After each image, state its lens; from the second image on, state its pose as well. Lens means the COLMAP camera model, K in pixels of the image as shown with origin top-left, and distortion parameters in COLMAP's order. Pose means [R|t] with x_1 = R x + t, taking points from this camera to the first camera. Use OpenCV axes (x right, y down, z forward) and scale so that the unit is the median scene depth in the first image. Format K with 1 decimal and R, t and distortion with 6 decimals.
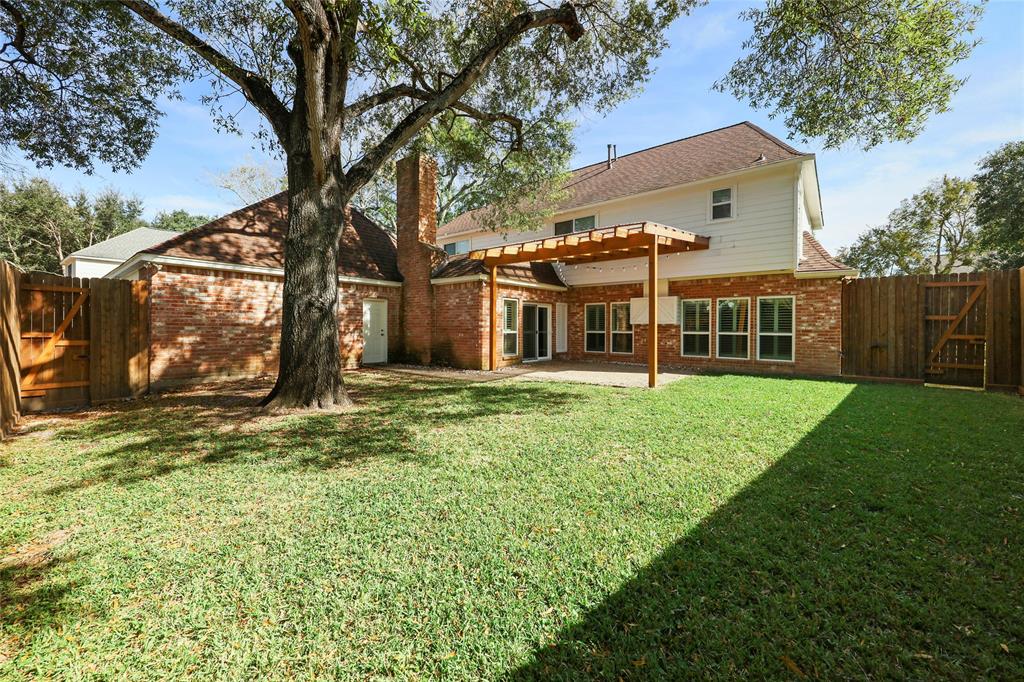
lens RADIAL K [[409.7, 0, 513.0], [0, 409.7, 335.0], [0, 0, 1]] dist [0.004727, -0.000673]
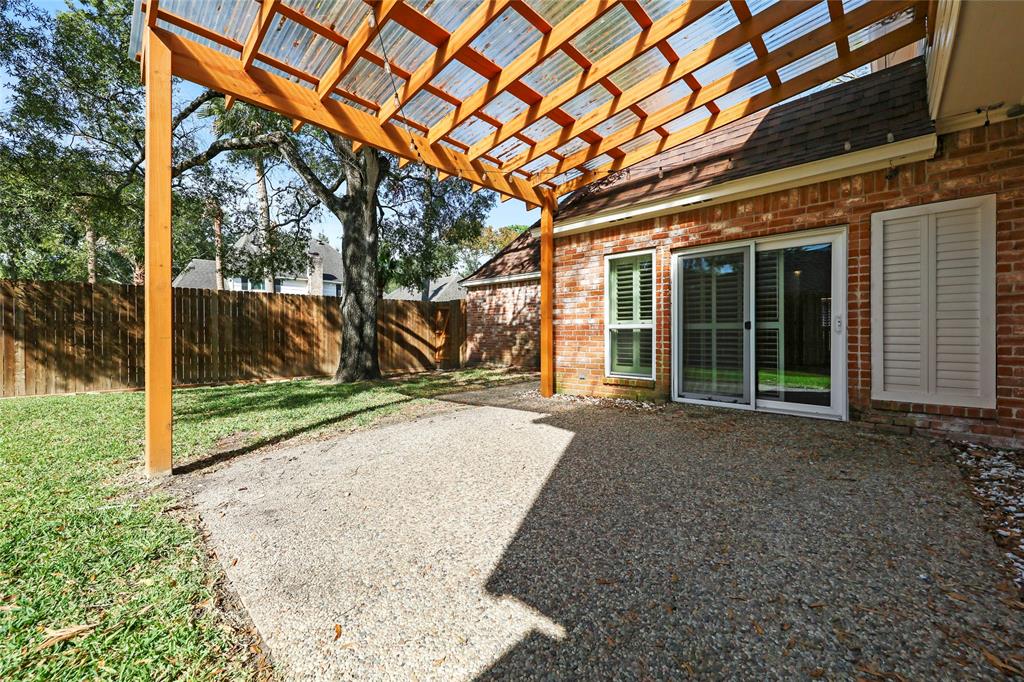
lens RADIAL K [[409.7, 0, 513.2], [0, 409.7, 336.7], [0, 0, 1]] dist [0.004727, -0.000673]
pose [[-0.109655, 0.006965, -0.993945, 0.576048], [-0.008417, 0.999933, 0.007935, 0.001285], [0.993934, 0.009236, -0.109589, 1.157701]]
